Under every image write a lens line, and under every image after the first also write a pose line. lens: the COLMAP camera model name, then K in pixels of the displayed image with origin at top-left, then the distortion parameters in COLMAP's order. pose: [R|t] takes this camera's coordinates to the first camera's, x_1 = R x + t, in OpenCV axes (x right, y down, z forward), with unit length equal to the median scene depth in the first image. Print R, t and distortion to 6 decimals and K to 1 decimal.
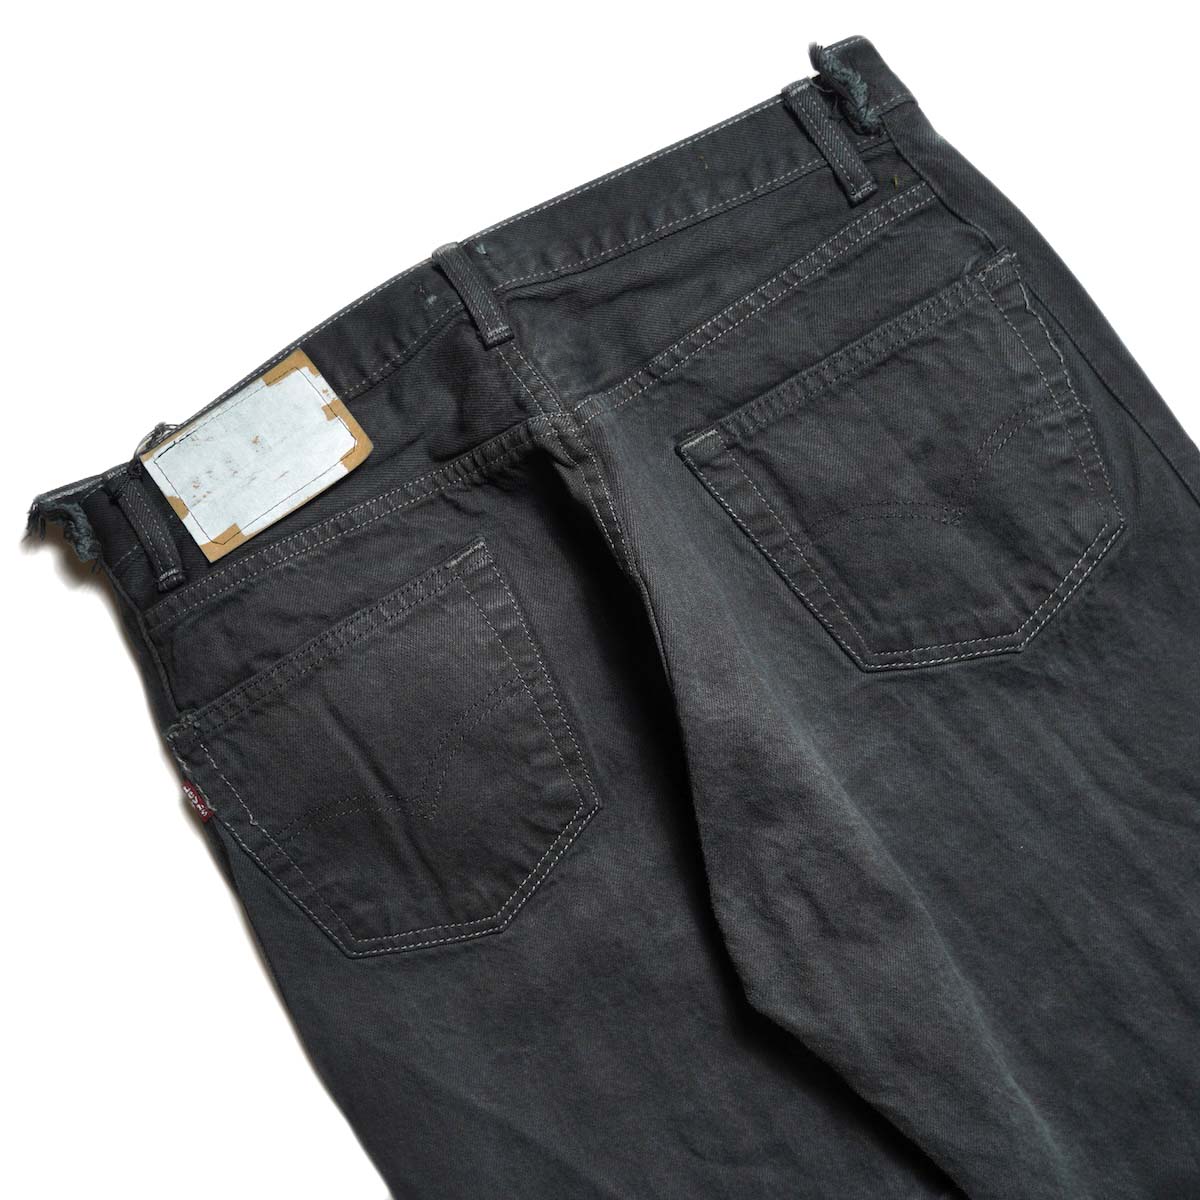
lens RADIAL K [[1443.2, 0, 600.0], [0, 1443.2, 600.0], [0, 0, 1]] dist [-0.016113, -0.004241]
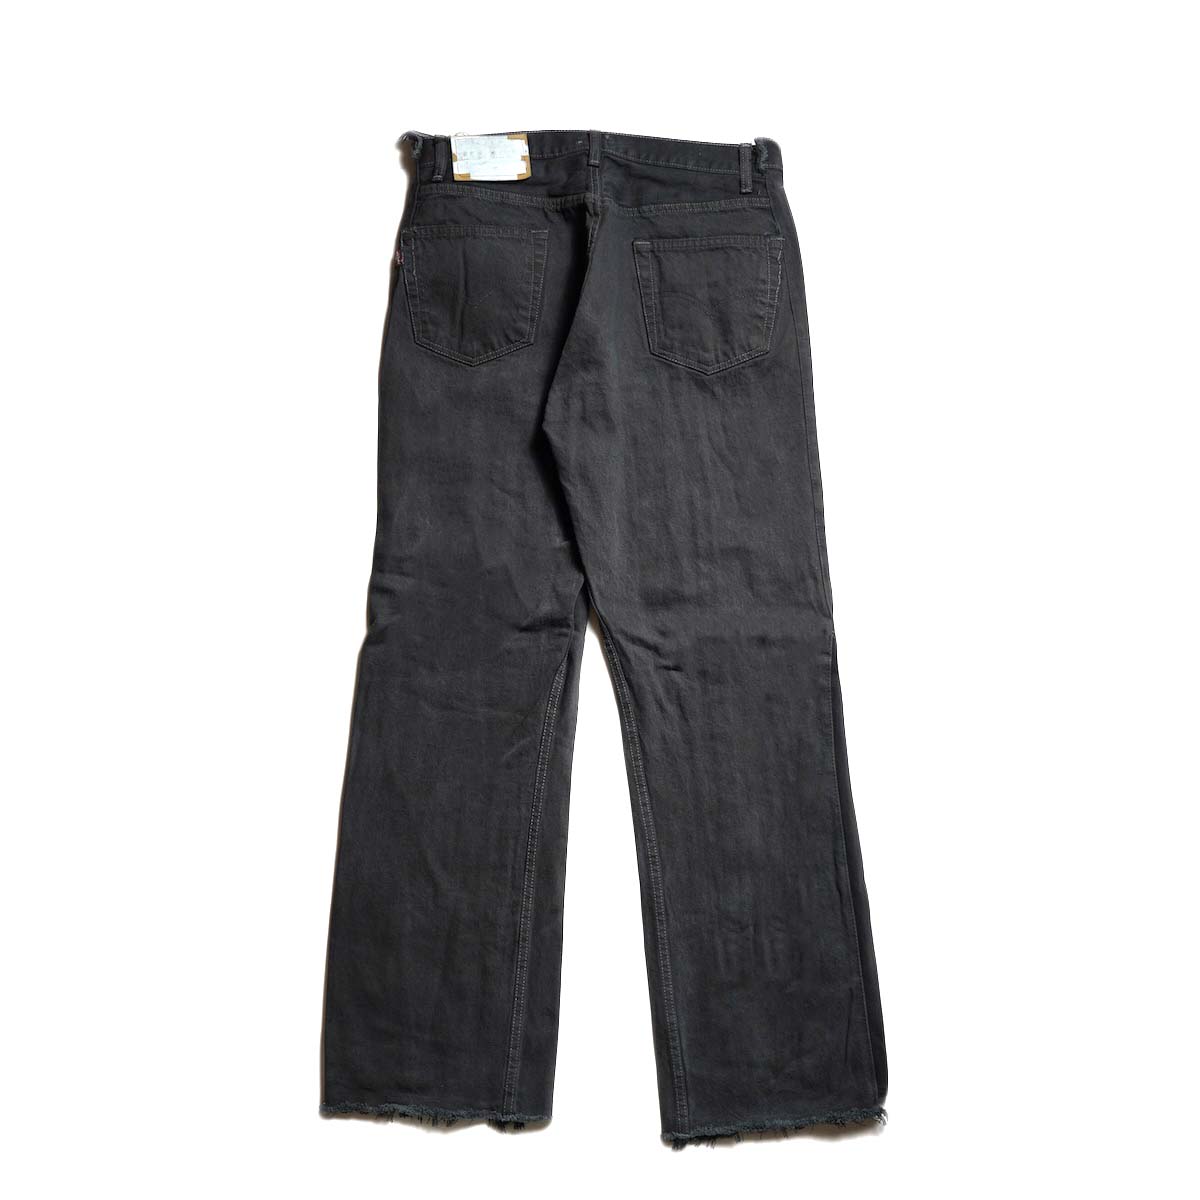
lens RADIAL K [[1443.2, 0, 600.0], [0, 1443.2, 600.0], [0, 0, 1]] dist [-0.016113, -0.004241]
pose [[0.854395, 0.515523, -0.065162, 0.500088], [-0.519451, 0.850606, -0.081484, 0.674064], [0.013420, 0.103468, 0.994542, -1.462306]]
